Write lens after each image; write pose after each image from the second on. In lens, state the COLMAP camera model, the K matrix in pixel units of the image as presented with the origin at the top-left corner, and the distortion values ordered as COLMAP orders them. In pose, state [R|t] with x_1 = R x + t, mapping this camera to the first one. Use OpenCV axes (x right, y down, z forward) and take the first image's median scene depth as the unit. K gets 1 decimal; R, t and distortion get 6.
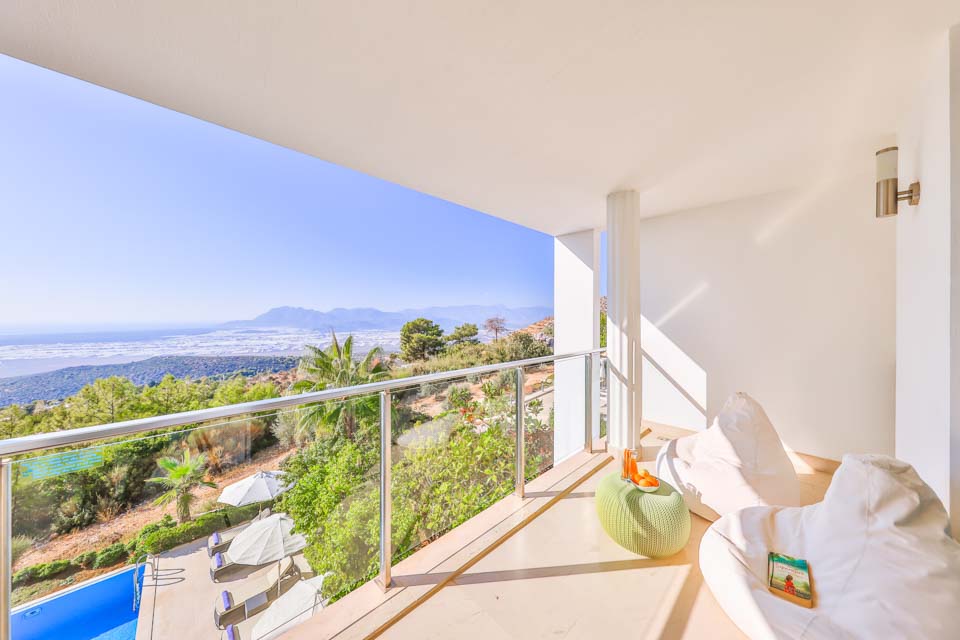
lens RADIAL K [[305.4, 0, 483.6], [0, 305.4, 315.3], [0, 0, 1]] dist [-0.011501, -0.000053]
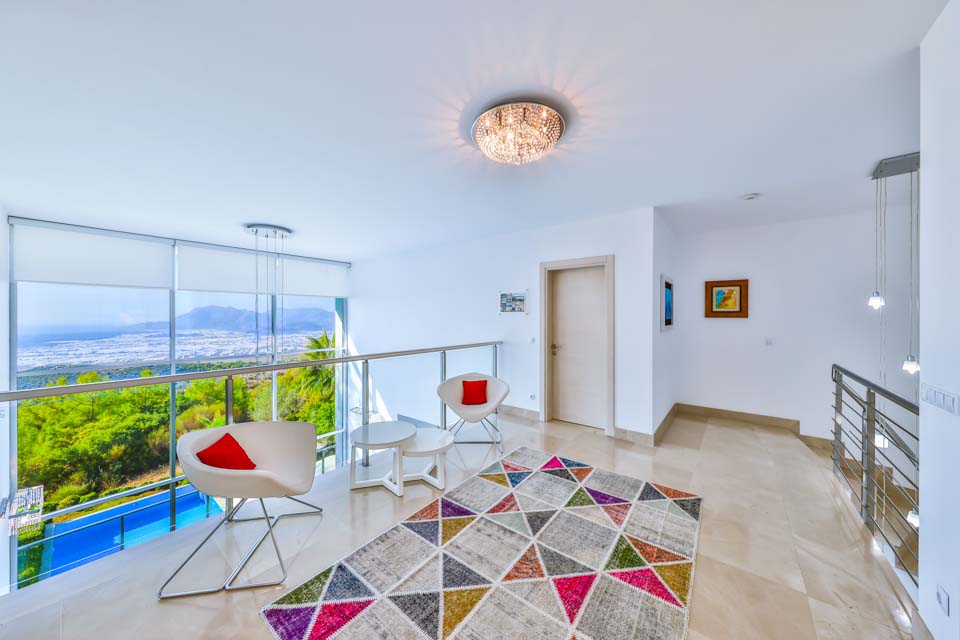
lens RADIAL K [[316.6, 0, 480.4], [0, 316.6, 314.7], [0, 0, 1]] dist [-0.000972, -0.000084]
pose [[0.992180, -0.002044, 0.124796, 0.038208], [0.002379, 0.999994, -0.002535, -0.000067], [-0.124790, 0.002812, 0.992179, -0.405680]]
